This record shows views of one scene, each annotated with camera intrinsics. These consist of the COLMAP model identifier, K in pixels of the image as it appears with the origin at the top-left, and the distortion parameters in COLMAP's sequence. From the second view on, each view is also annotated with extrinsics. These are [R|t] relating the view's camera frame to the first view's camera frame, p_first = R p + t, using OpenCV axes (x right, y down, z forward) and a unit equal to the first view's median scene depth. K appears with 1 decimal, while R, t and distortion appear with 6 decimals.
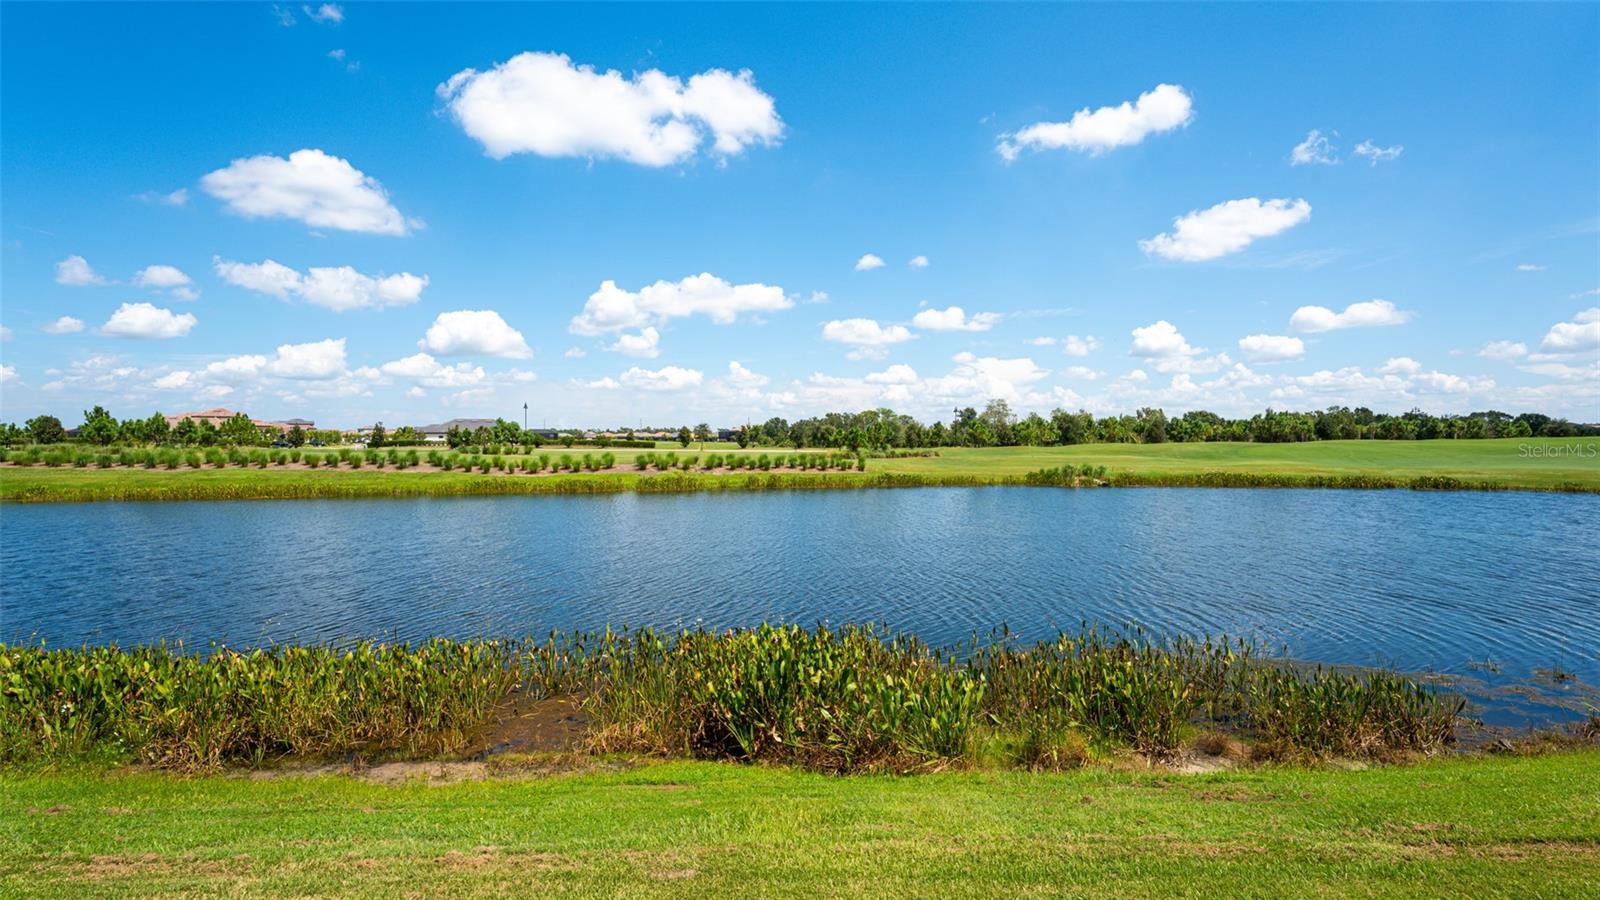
lens RADIAL K [[740.3, 0, 800.3], [0, 740.3, 445.3], [0, 0, 1]] dist [-0.008782, 0.000019]
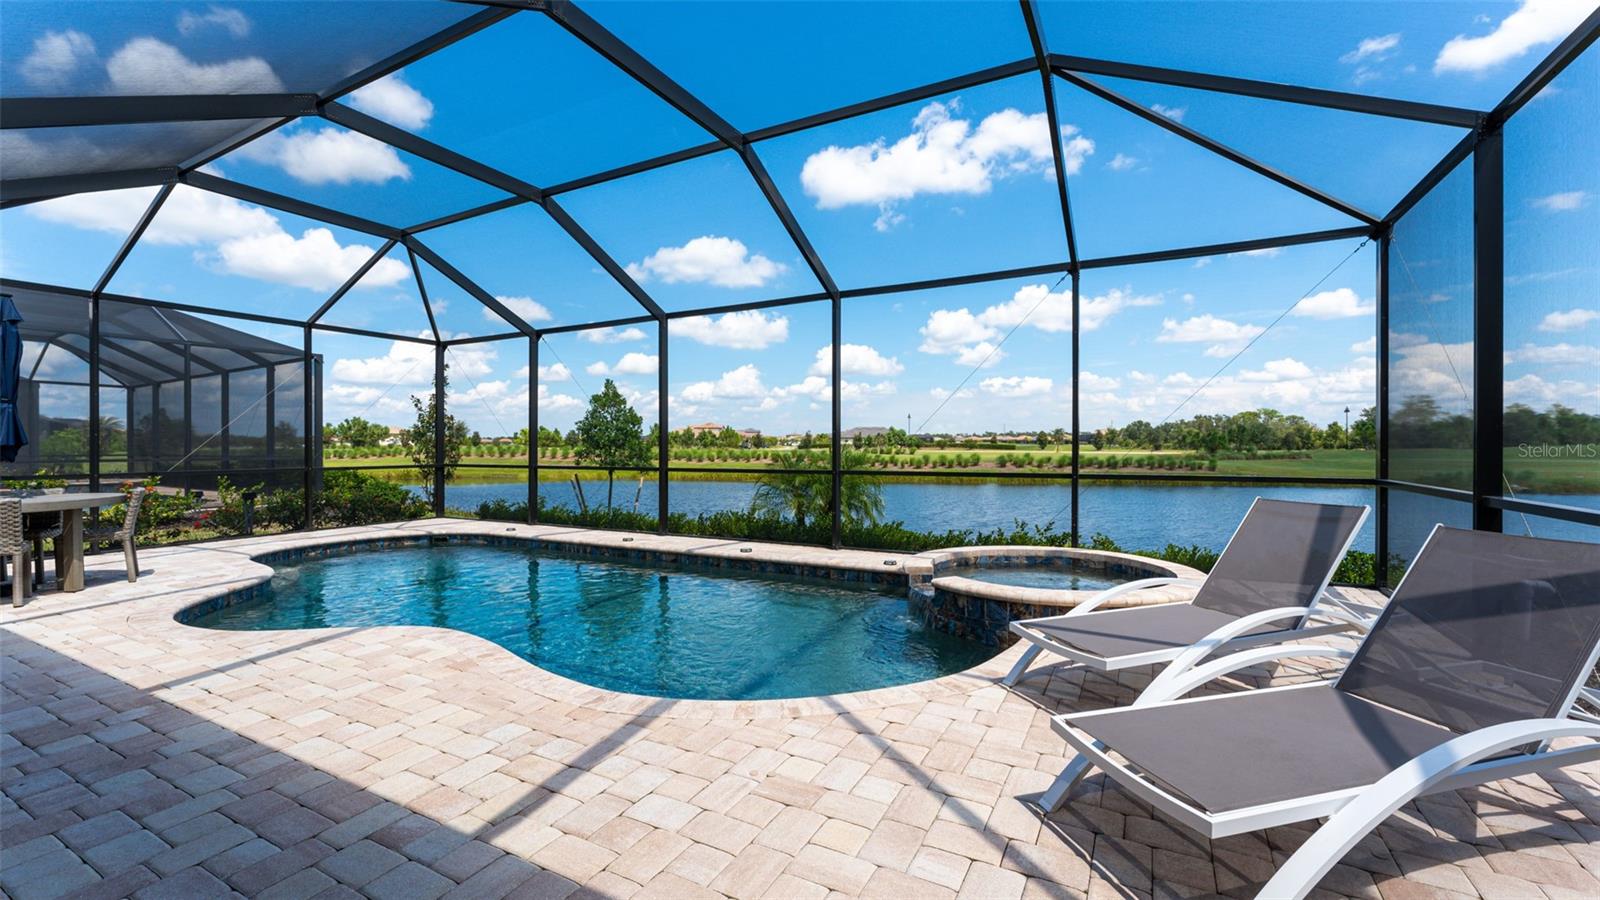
lens RADIAL K [[653.8, 0, 797.0], [0, 653.8, 449.7], [0, 0, 1]] dist [-0.004060, 0.000060]
pose [[0.867988, 0.002430, -0.496579, 0.021339], [-0.000790, 0.999994, 0.003514, 0.000543], [0.496584, -0.002658, 0.867985, -0.084281]]
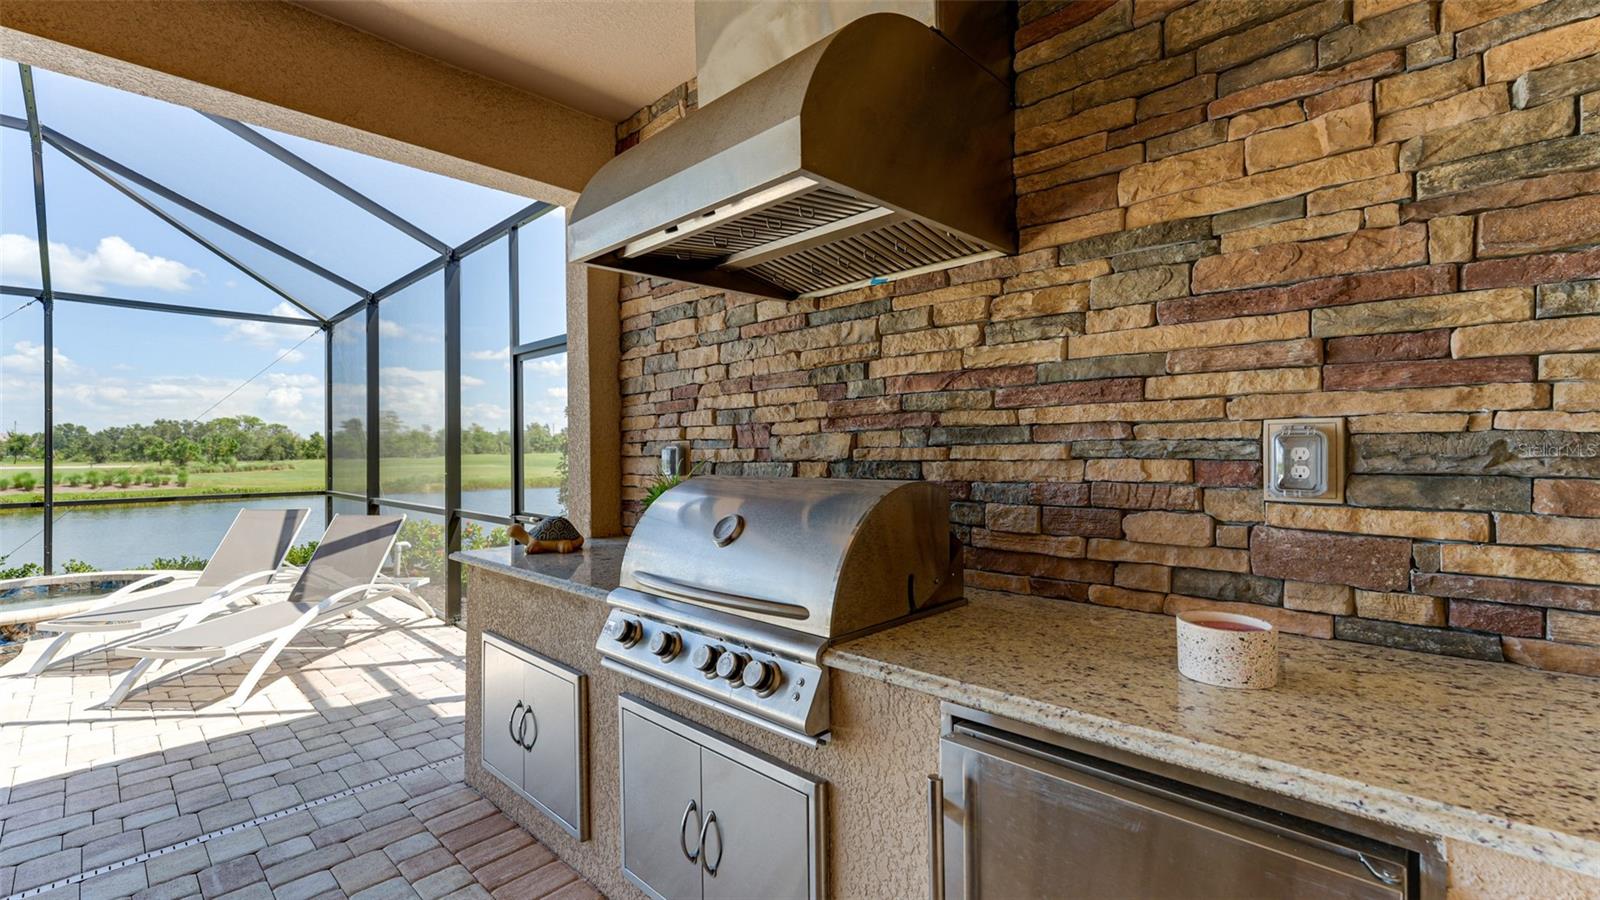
lens RADIAL K [[682.7, 0, 796.7], [0, 682.7, 448.0], [0, 0, 1]] dist [0.003592, -0.000729]
pose [[0.710206, -0.001826, 0.703991, 0.018434], [0.009214, 0.999935, -0.006702, -0.000861], [-0.703933, 0.011246, 0.710177, -0.111478]]
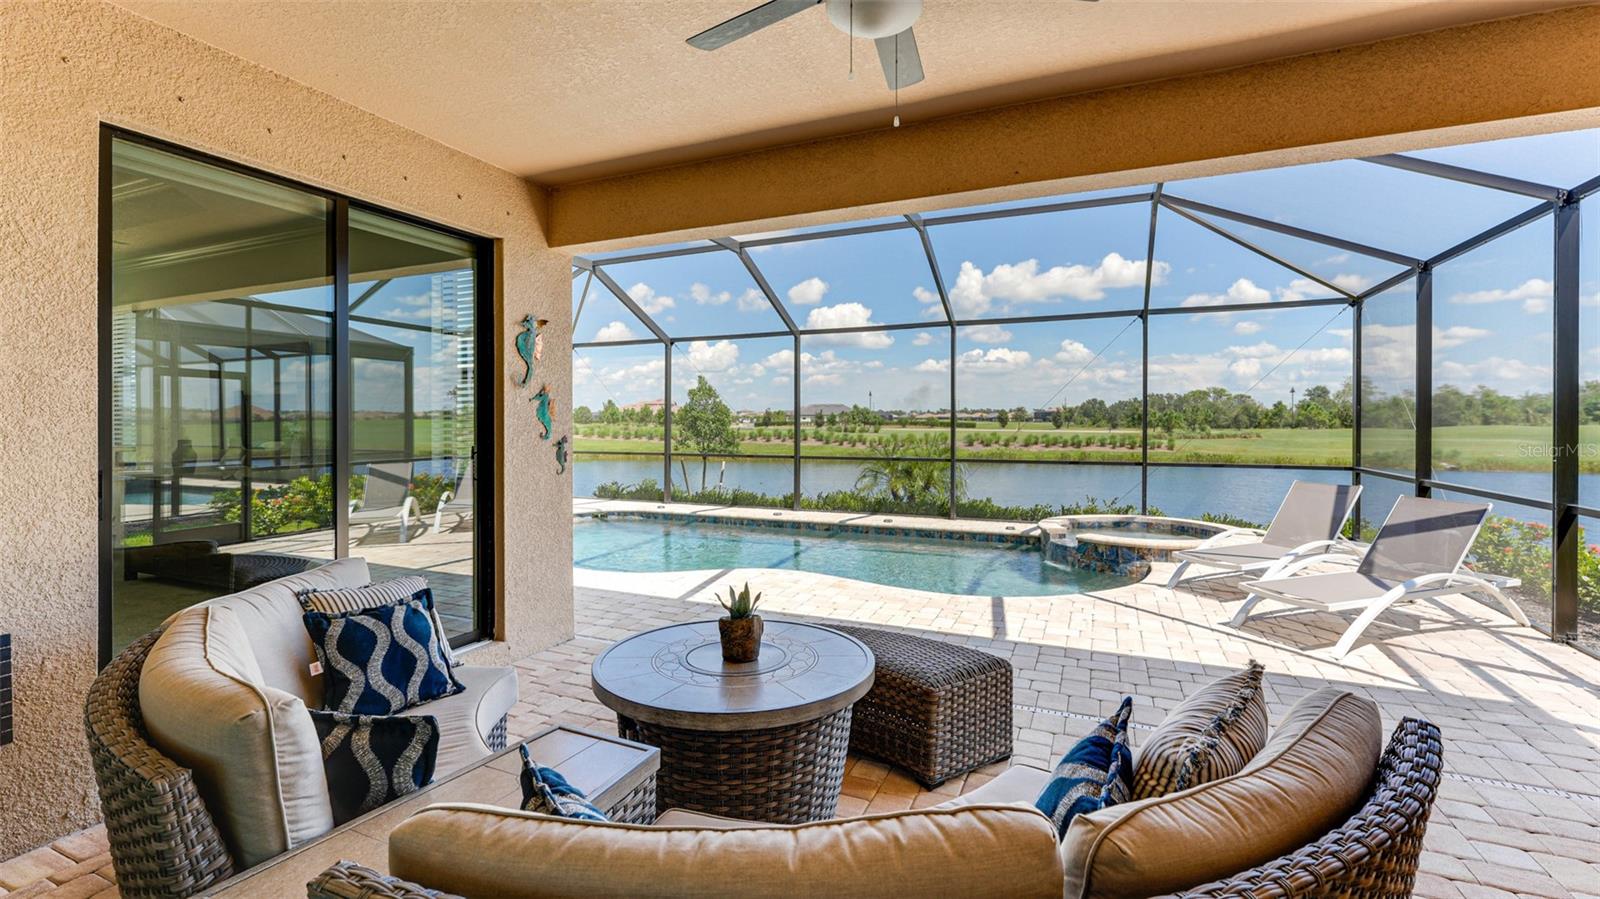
lens RADIAL K [[682.7, 0, 798.6], [0, 682.7, 423.1], [0, 0, 1]] dist [0.003592, -0.000729]
pose [[0.904017, 0.001971, -0.427491, 0.011559], [-0.002969, 0.999994, -0.001668, -0.001653], [0.427485, 0.002777, 0.904018, -0.115710]]
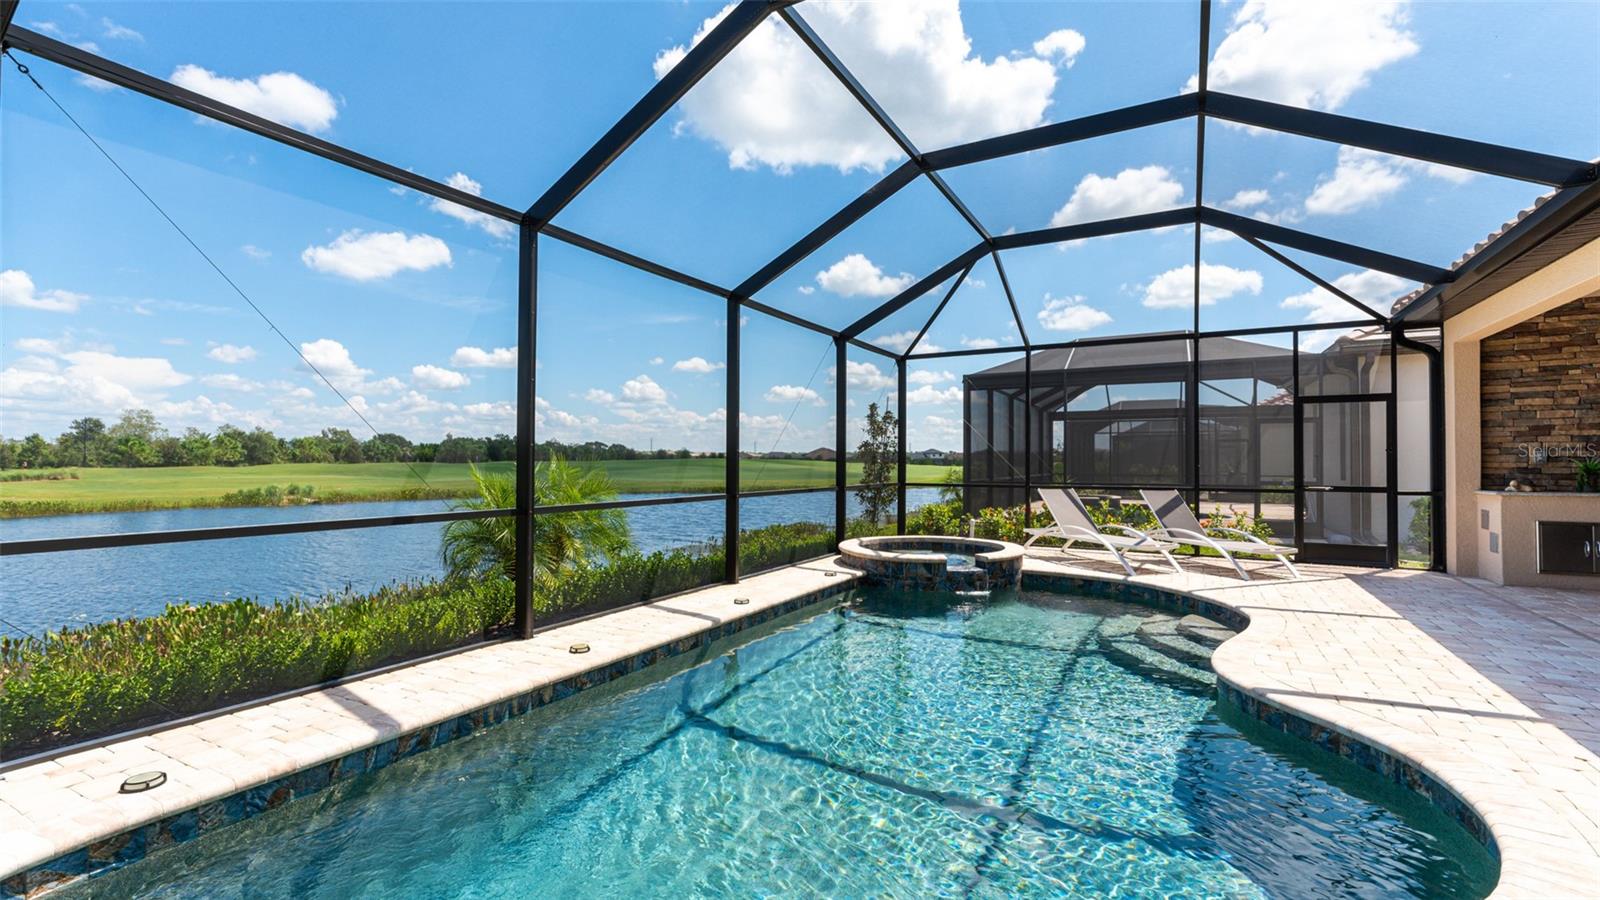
lens RADIAL K [[701.0, 0, 793.9], [0, 701.0, 441.5], [0, 0, 1]] dist [-0.000286, -0.000101]
pose [[0.514023, 0.028959, 0.857287, -0.062152], [0.000393, 0.999422, -0.033996, 0.000334], [-0.857776, 0.017811, 0.513715, -0.061116]]
